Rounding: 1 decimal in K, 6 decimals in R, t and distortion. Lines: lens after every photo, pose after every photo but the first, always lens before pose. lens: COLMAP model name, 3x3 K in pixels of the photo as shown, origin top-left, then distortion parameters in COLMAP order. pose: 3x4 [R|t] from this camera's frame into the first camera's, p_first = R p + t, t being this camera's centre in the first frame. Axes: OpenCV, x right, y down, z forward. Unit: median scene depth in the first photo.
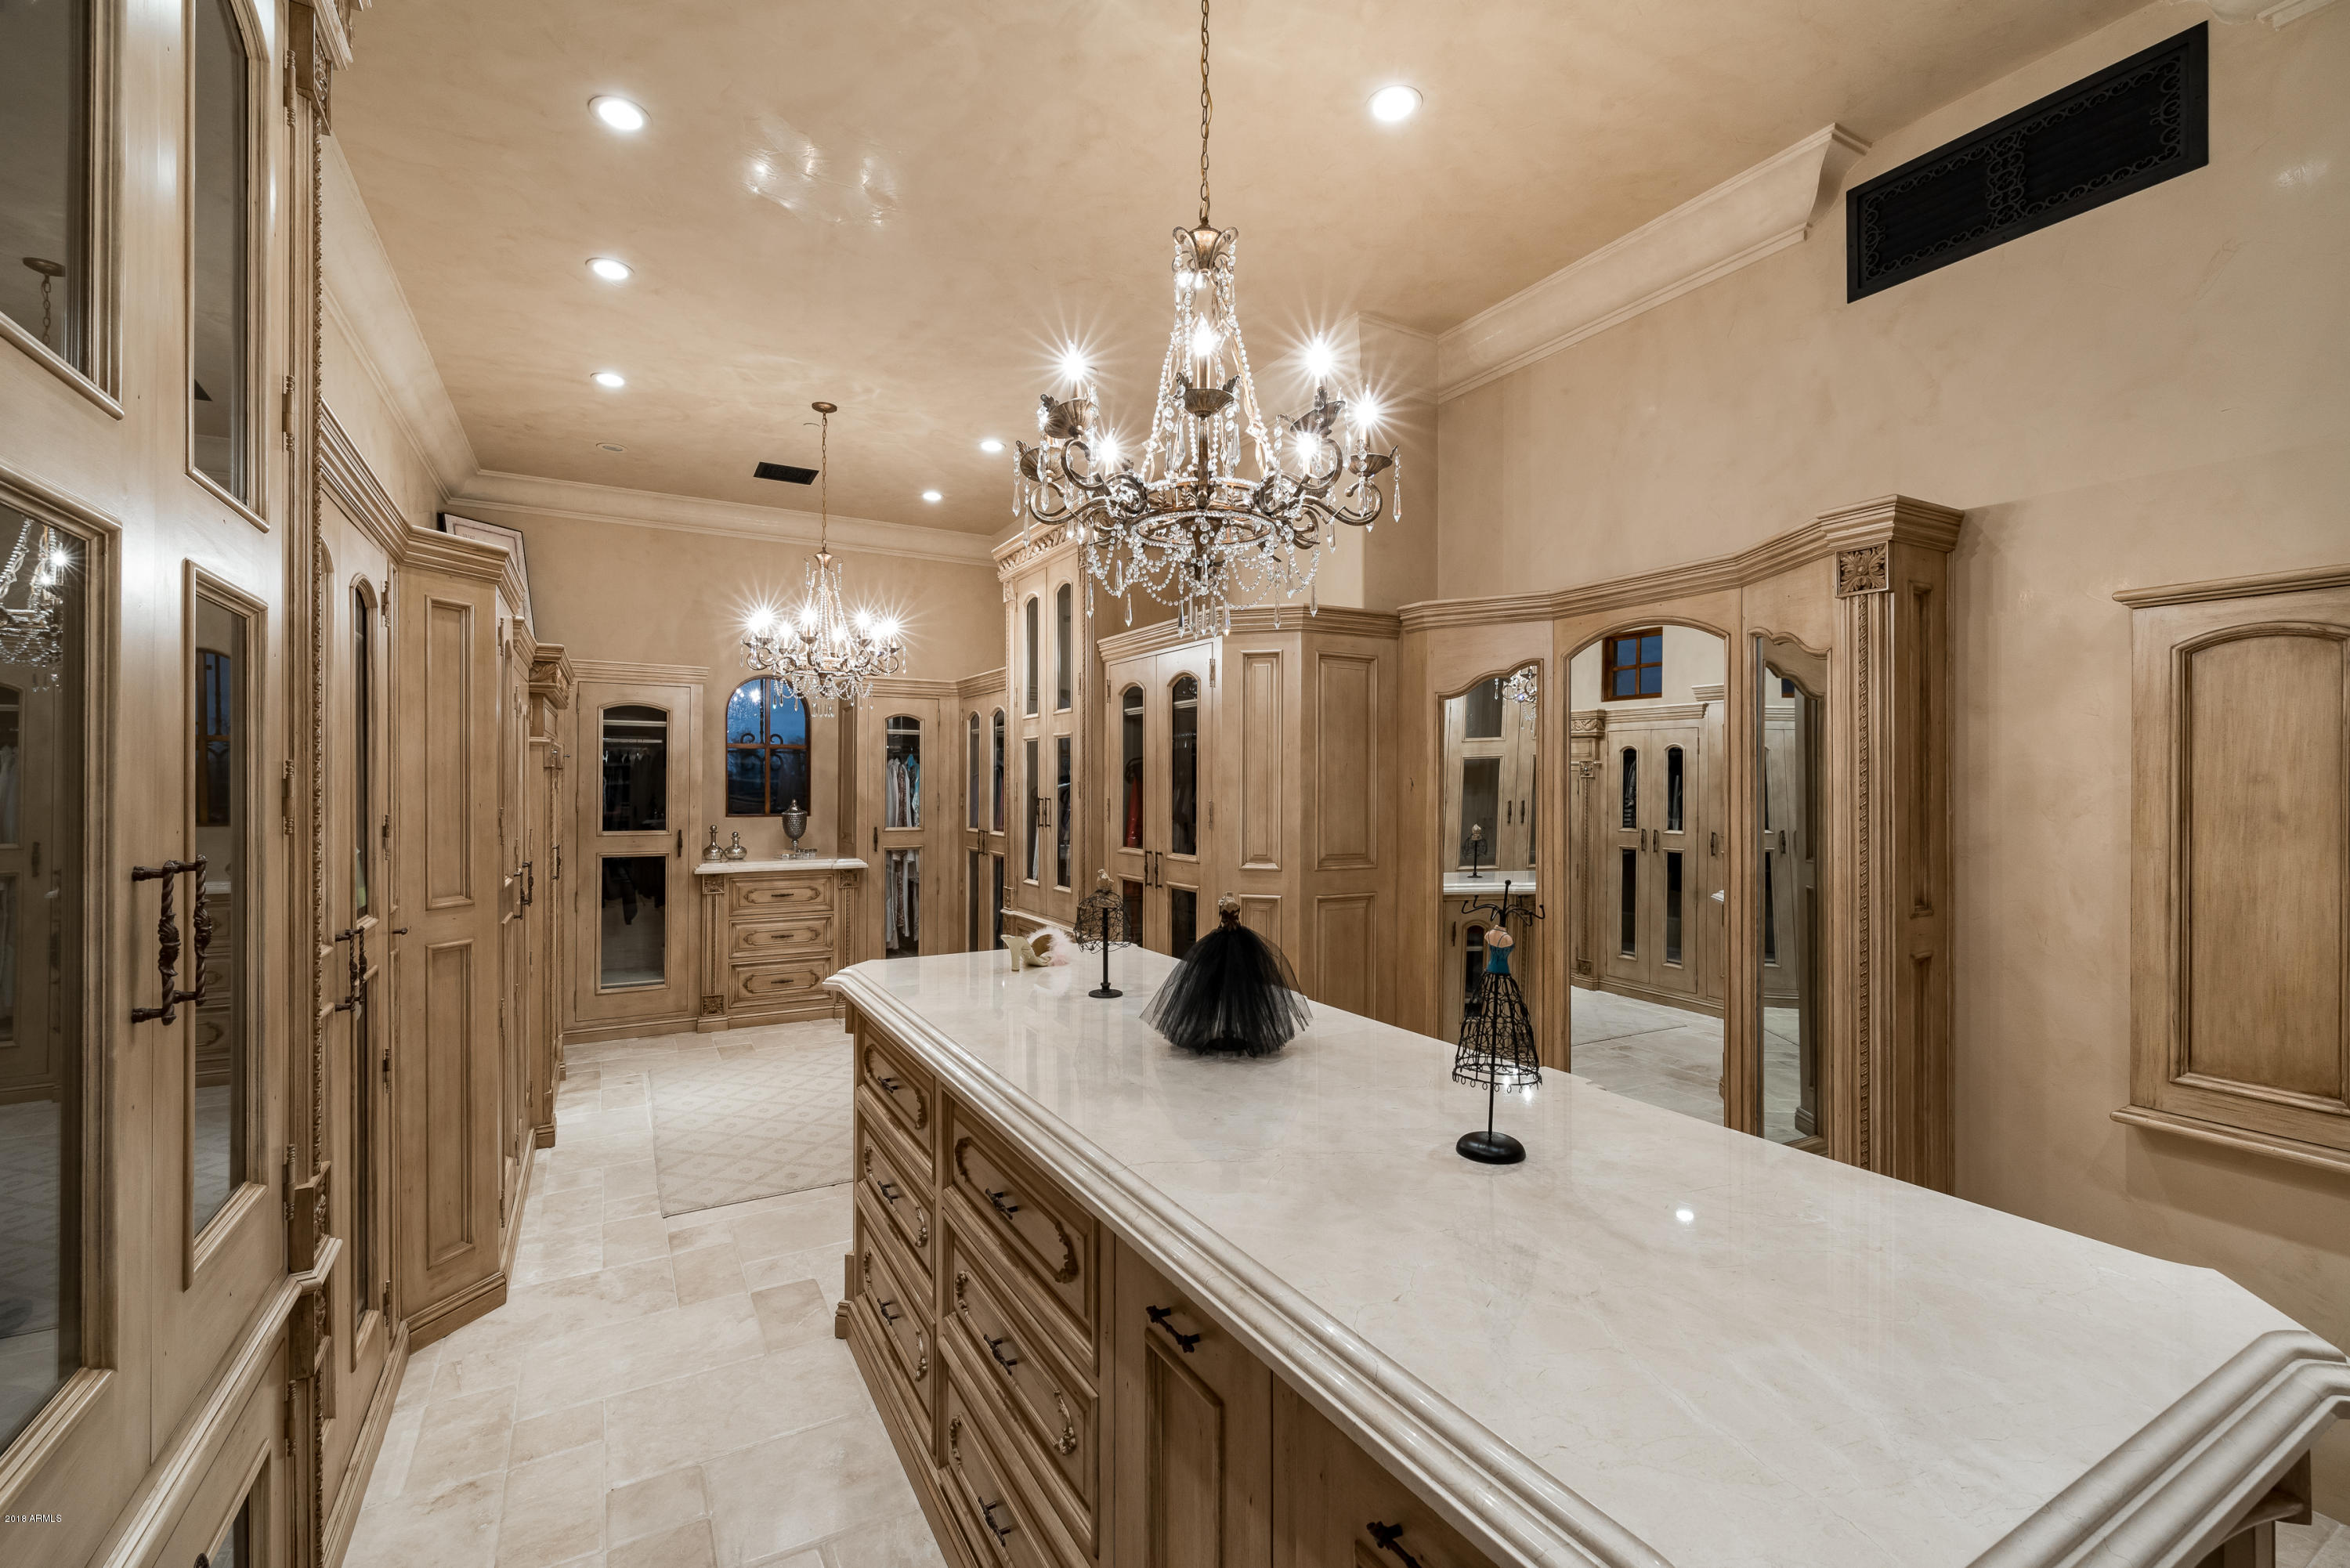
lens RADIAL K [[1013.5, 0, 1176.0], [0, 1013.5, 782.3], [0, 0, 1]] dist [0.003803, 0.000194]
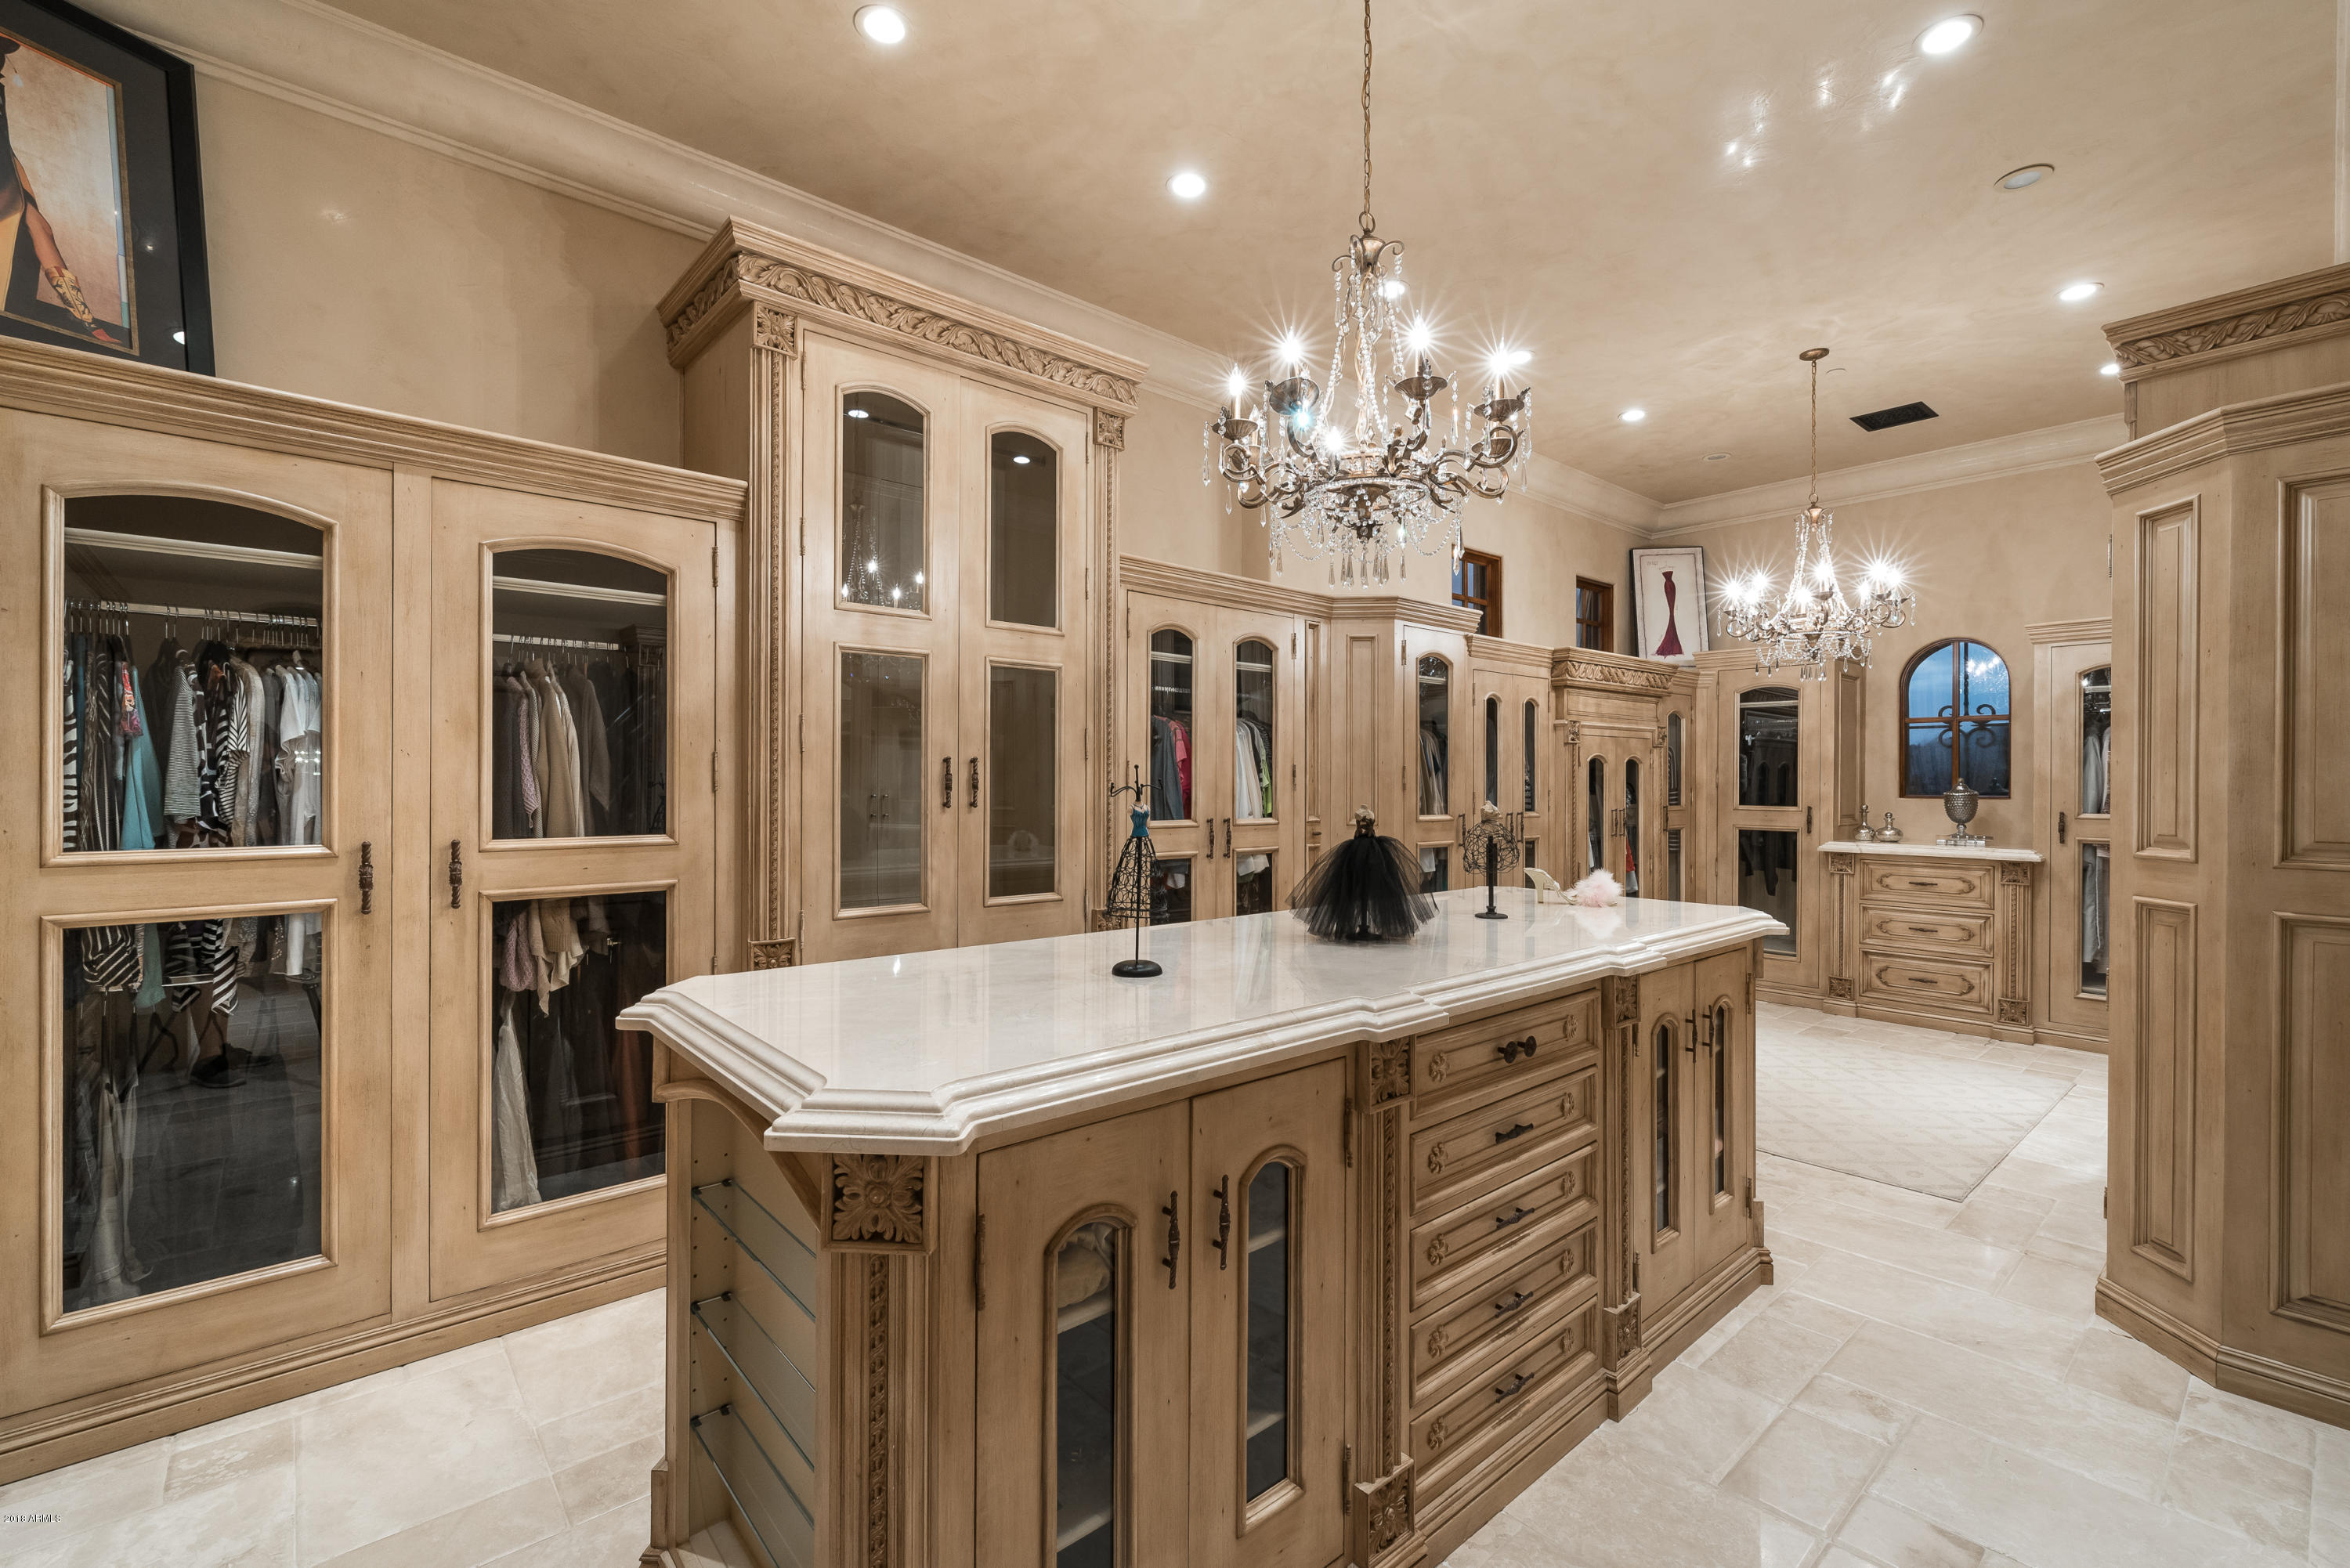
lens RADIAL K [[1013.5, 0, 1175.6], [0, 1013.5, 785.0], [0, 0, 1]] dist [0.003803, 0.000194]
pose [[0.194754, 0.000074, -0.980852, 0.376815], [-0.003919, 0.999992, -0.000702, 0.028639], [0.980844, 0.003980, 0.194752, 0.186833]]
